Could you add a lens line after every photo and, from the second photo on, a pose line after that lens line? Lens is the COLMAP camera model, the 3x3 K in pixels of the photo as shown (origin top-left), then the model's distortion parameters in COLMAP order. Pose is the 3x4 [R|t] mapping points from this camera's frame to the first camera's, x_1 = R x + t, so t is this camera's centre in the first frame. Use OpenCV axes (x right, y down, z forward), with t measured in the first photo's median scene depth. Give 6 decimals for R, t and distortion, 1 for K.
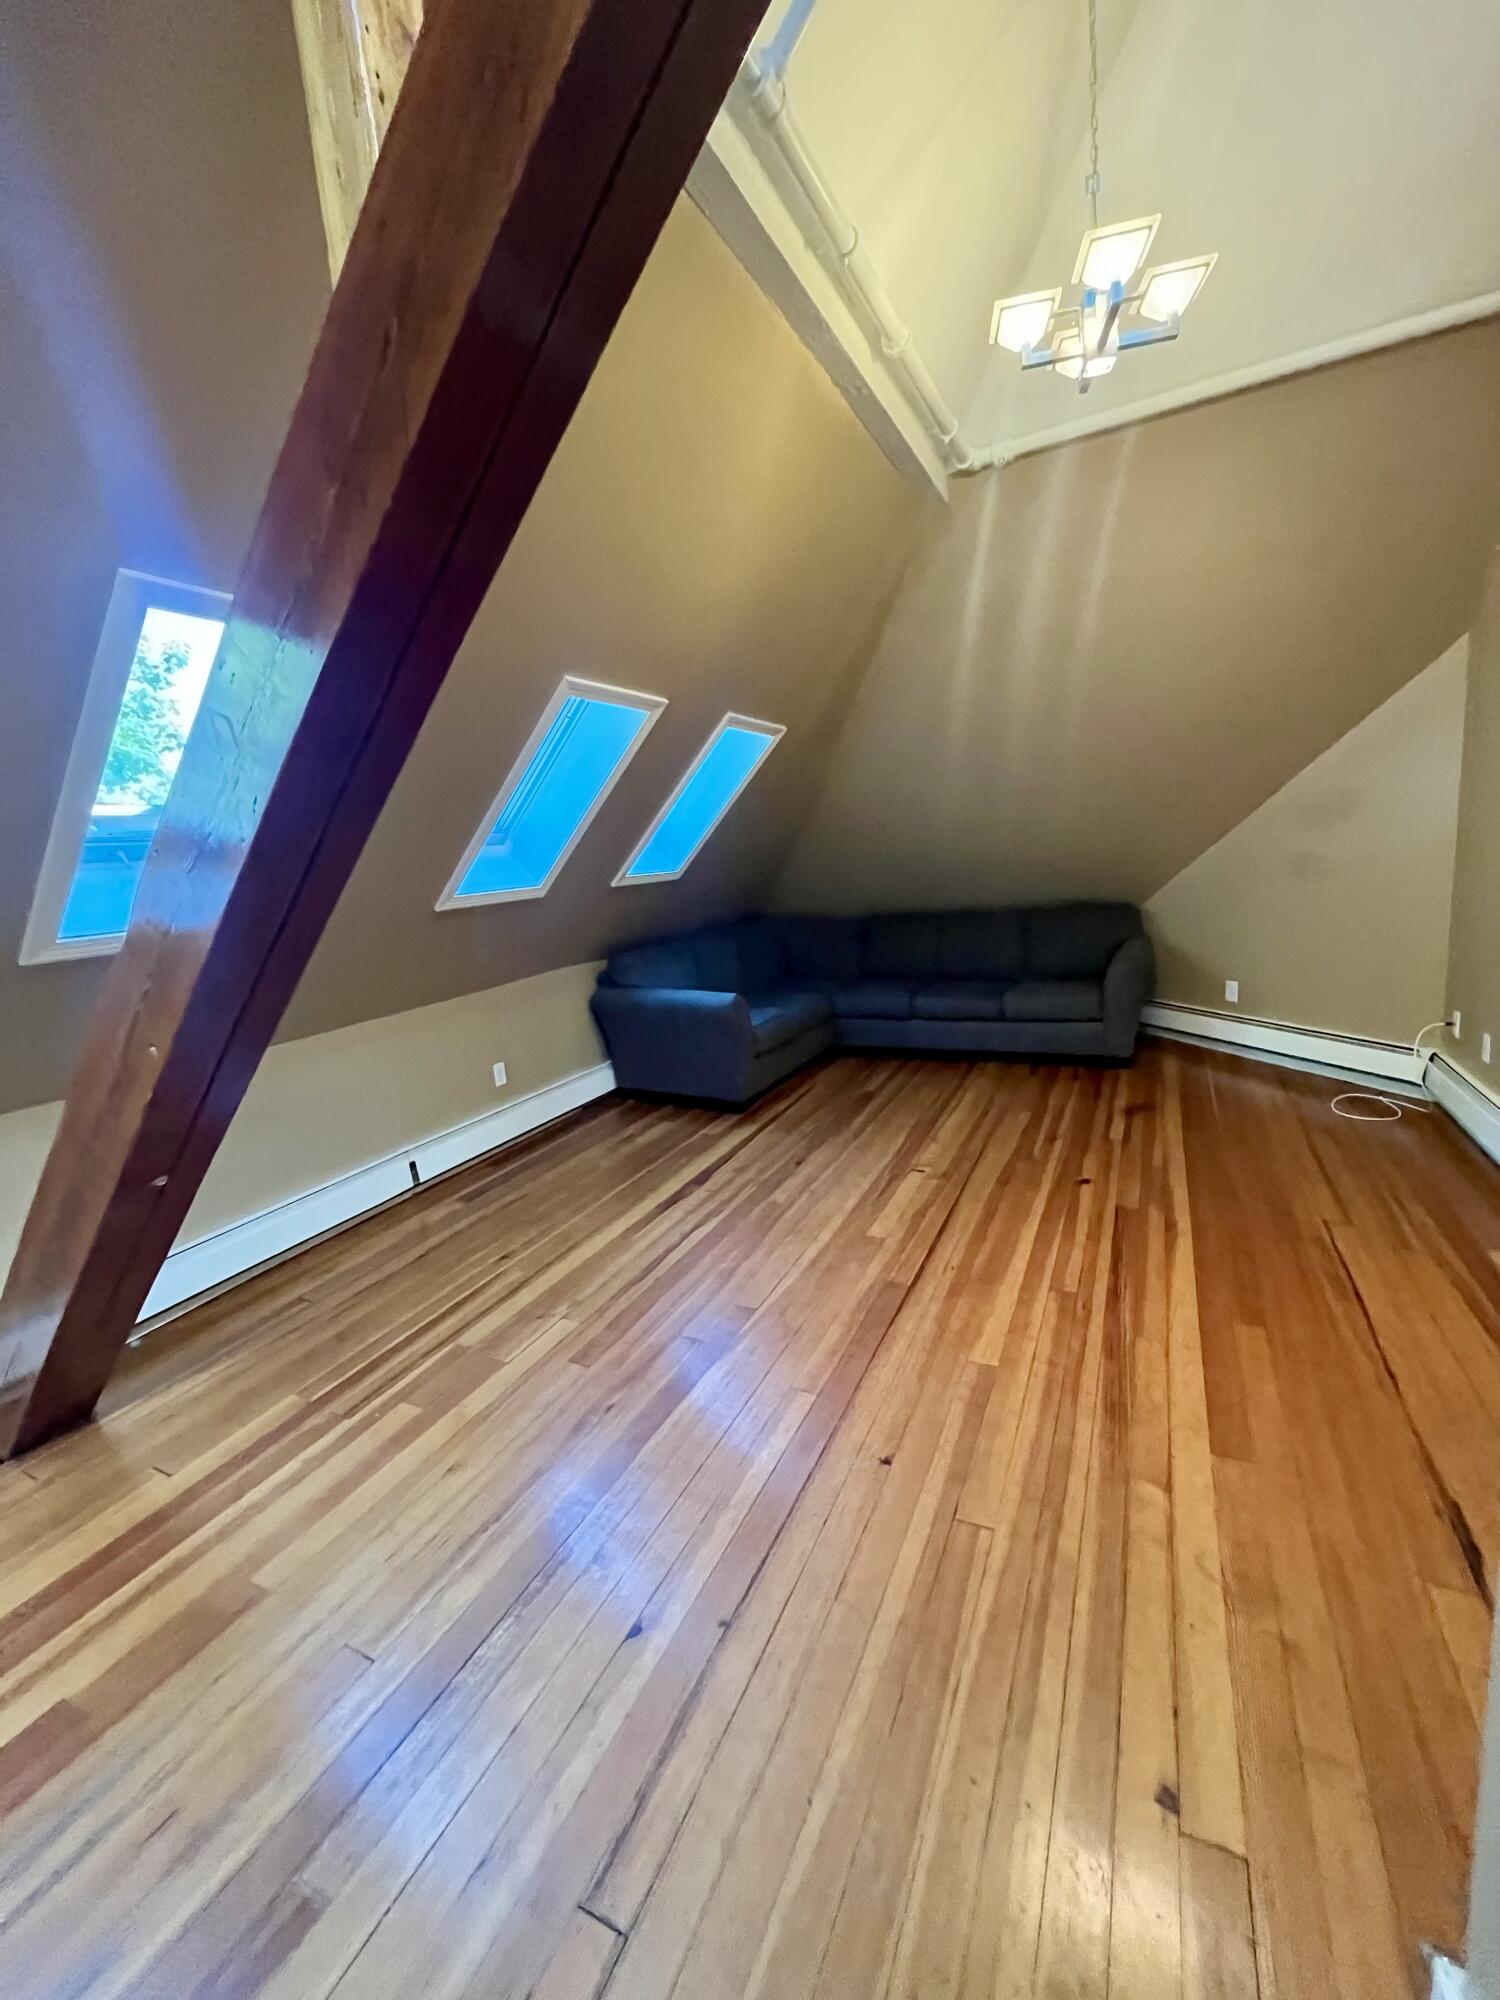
lens RADIAL K [[794.0, 0, 751.7], [0, 794.0, 1009.4], [0, 0, 1]] dist [0.000051, -0.000084]
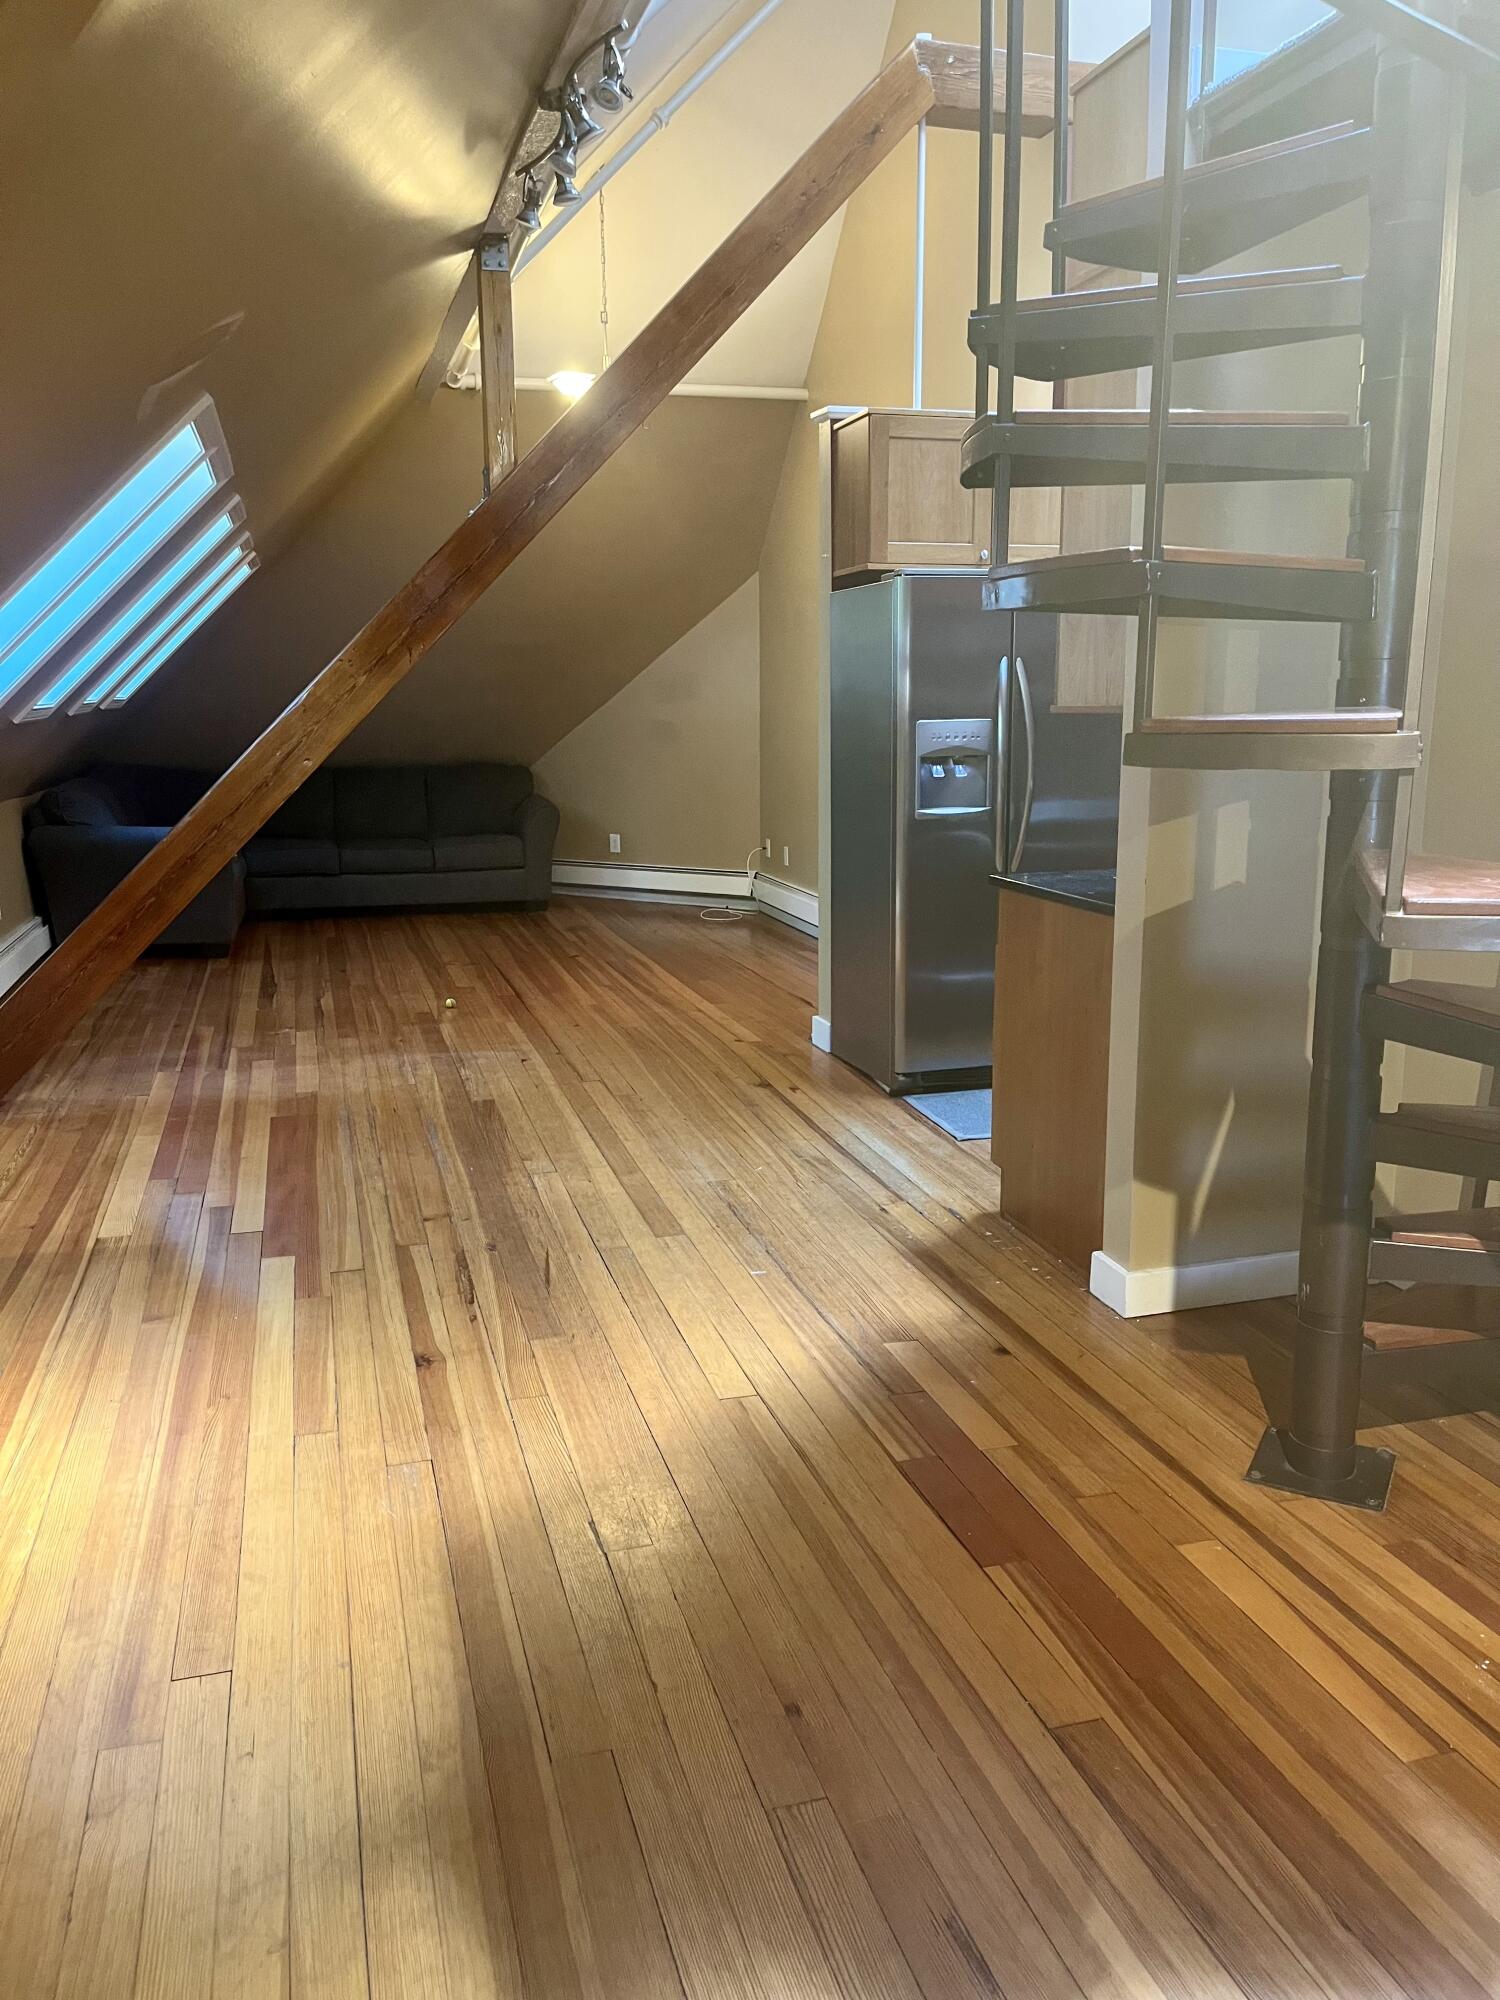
lens RADIAL K [[1533.8, 0, 747.9], [0, 1533.8, 998.7], [0, 0, 1]] dist [0.042665, -0.003369]
pose [[0.735449, -0.065913, 0.674366, -1.591653], [0.086233, 0.996269, 0.003333, 0.446666], [-0.672070, 0.055701, 0.738389, -1.545565]]
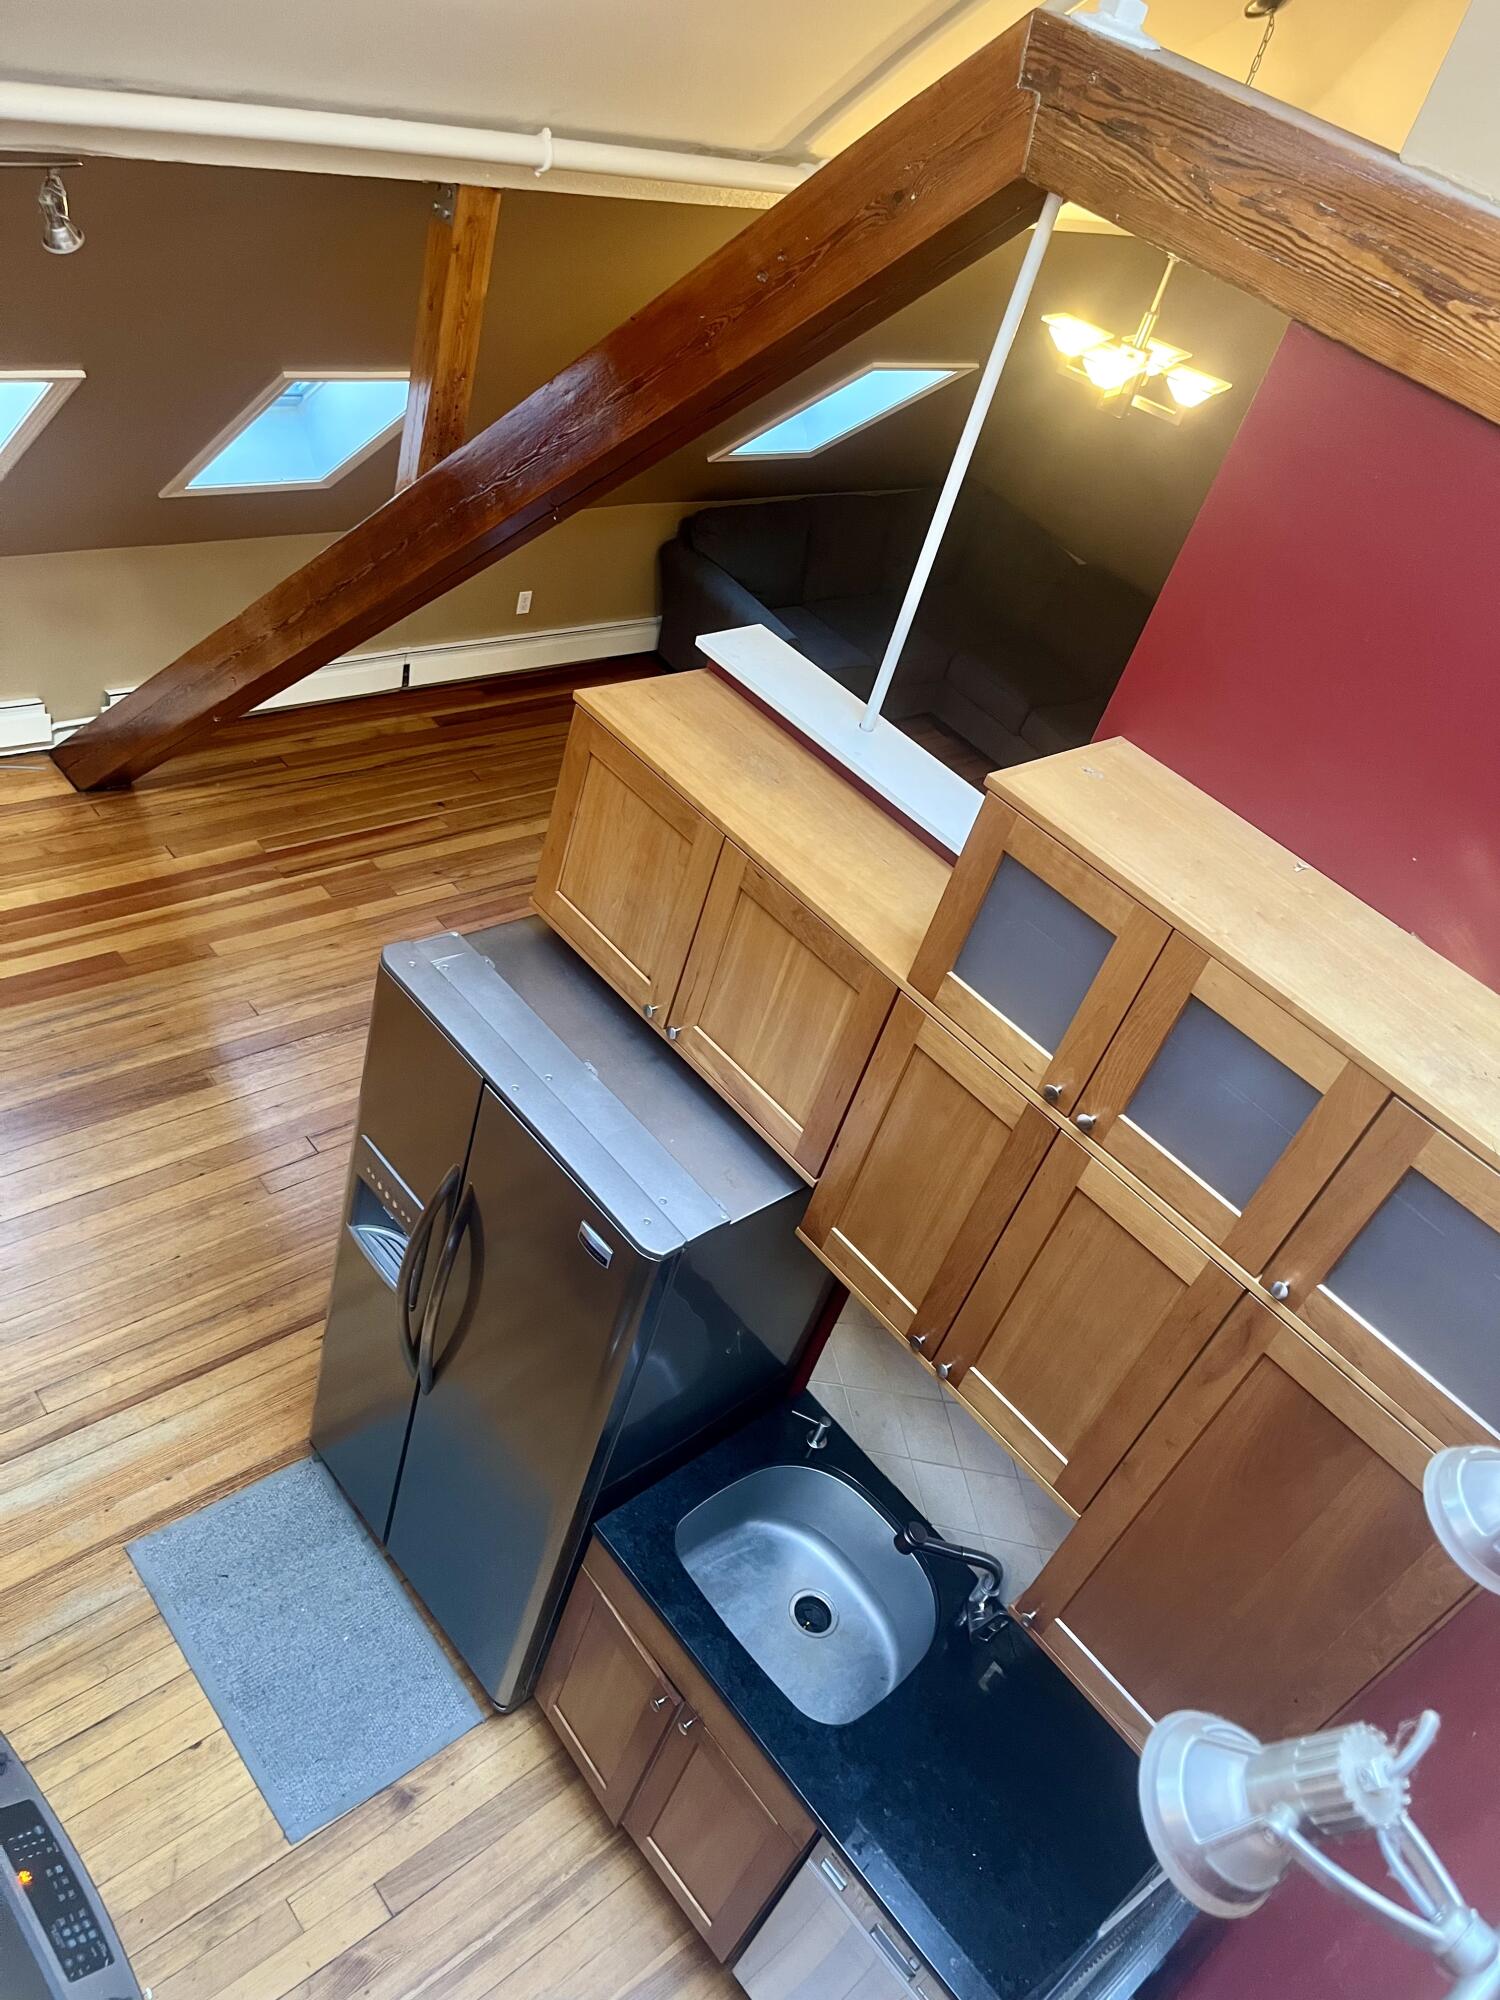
lens RADIAL K [[1533.8, 0, 749.8], [0, 1533.8, 1006.4], [0, 0, 1]] dist [0.042665, -0.003369]
pose [[0.866539, 0.487495, -0.107043, 0.604863], [-0.385789, 0.790282, 0.476048, -0.913813], [0.316665, -0.371218, 0.872880, -1.197019]]
